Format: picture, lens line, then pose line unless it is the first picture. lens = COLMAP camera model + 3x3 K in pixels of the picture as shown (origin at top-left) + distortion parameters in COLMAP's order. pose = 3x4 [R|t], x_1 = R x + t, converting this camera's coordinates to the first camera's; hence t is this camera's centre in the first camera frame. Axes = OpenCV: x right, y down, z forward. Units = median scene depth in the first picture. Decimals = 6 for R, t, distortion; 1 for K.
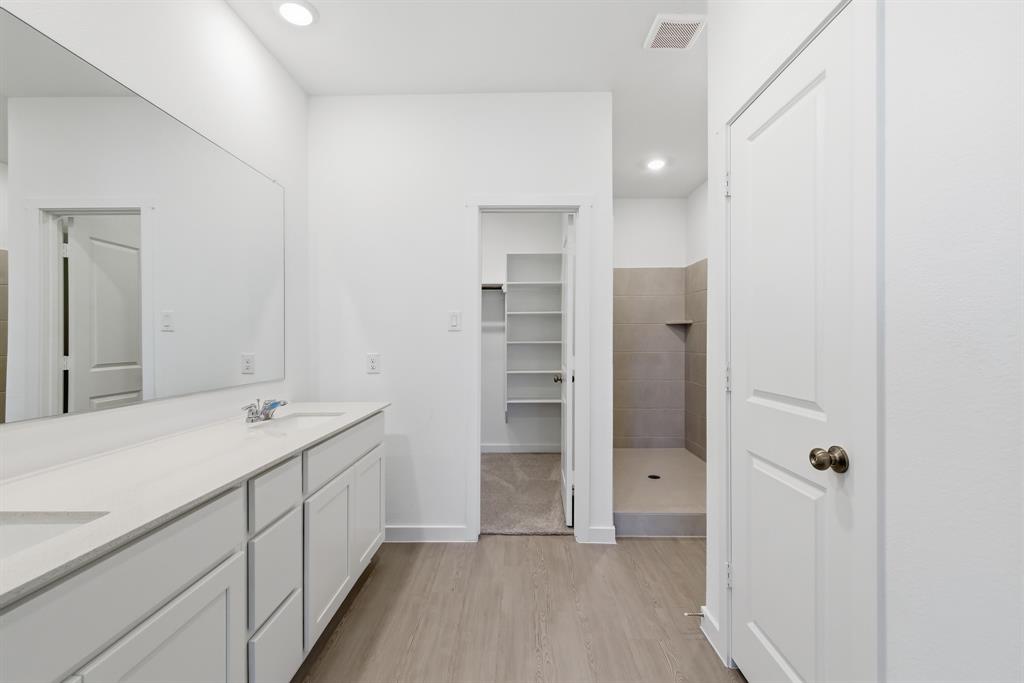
lens RADIAL K [[427.0, 0, 508.2], [0, 427.0, 340.7], [0, 0, 1]] dist [0.000160, -0.001664]
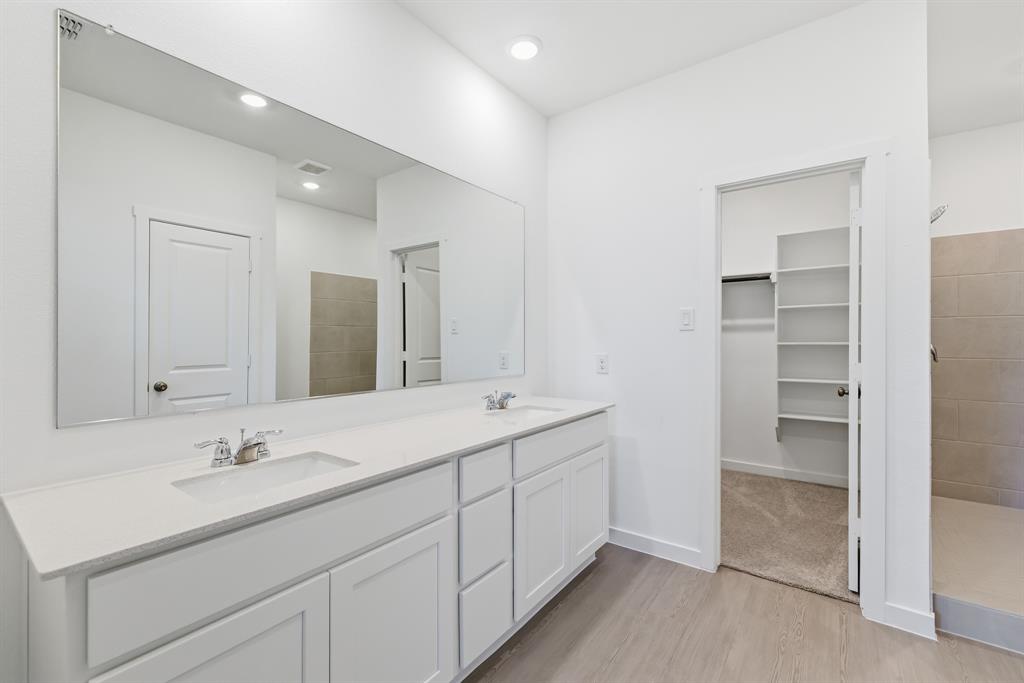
lens RADIAL K [[427.0, 0, 514.4], [0, 427.0, 338.9], [0, 0, 1]] dist [0.000160, -0.001664]
pose [[0.810247, -0.000873, -0.586088, 0.107801], [-0.001357, 0.999993, -0.003366, -0.001336], [0.586087, 0.003522, 0.810240, 0.056652]]
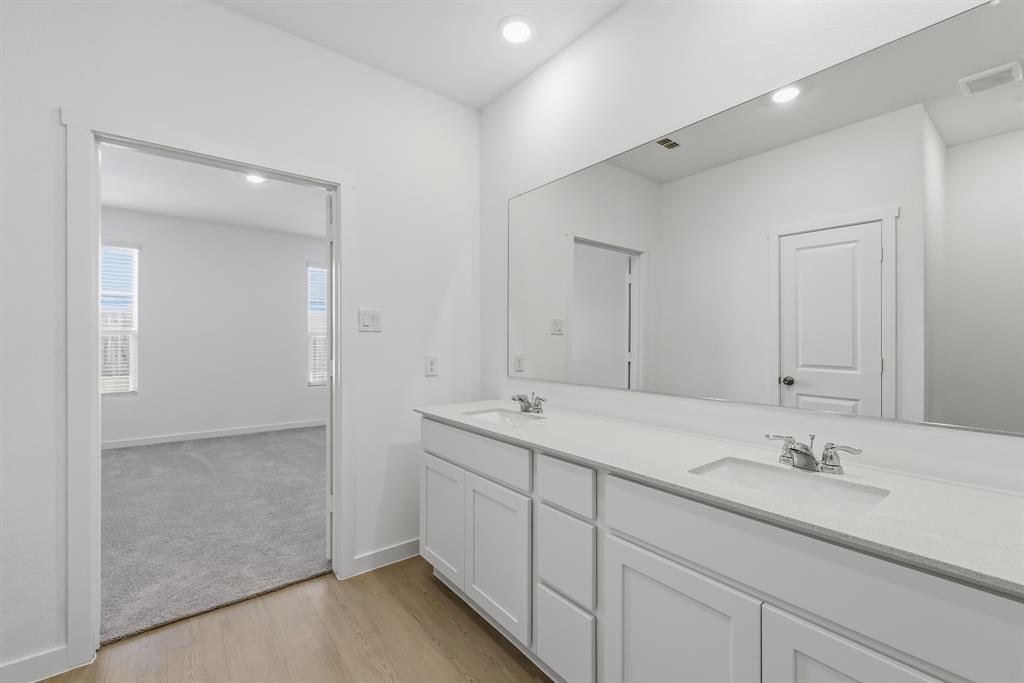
lens RADIAL K [[427.0, 0, 515.7], [0, 427.0, 335.9], [0, 0, 1]] dist [0.000160, -0.001664]
pose [[-0.765907, -0.004806, -0.642933, 0.148926], [-0.005678, 0.999984, -0.000710, -0.015639], [0.642926, 0.003107, -0.765922, 1.917683]]
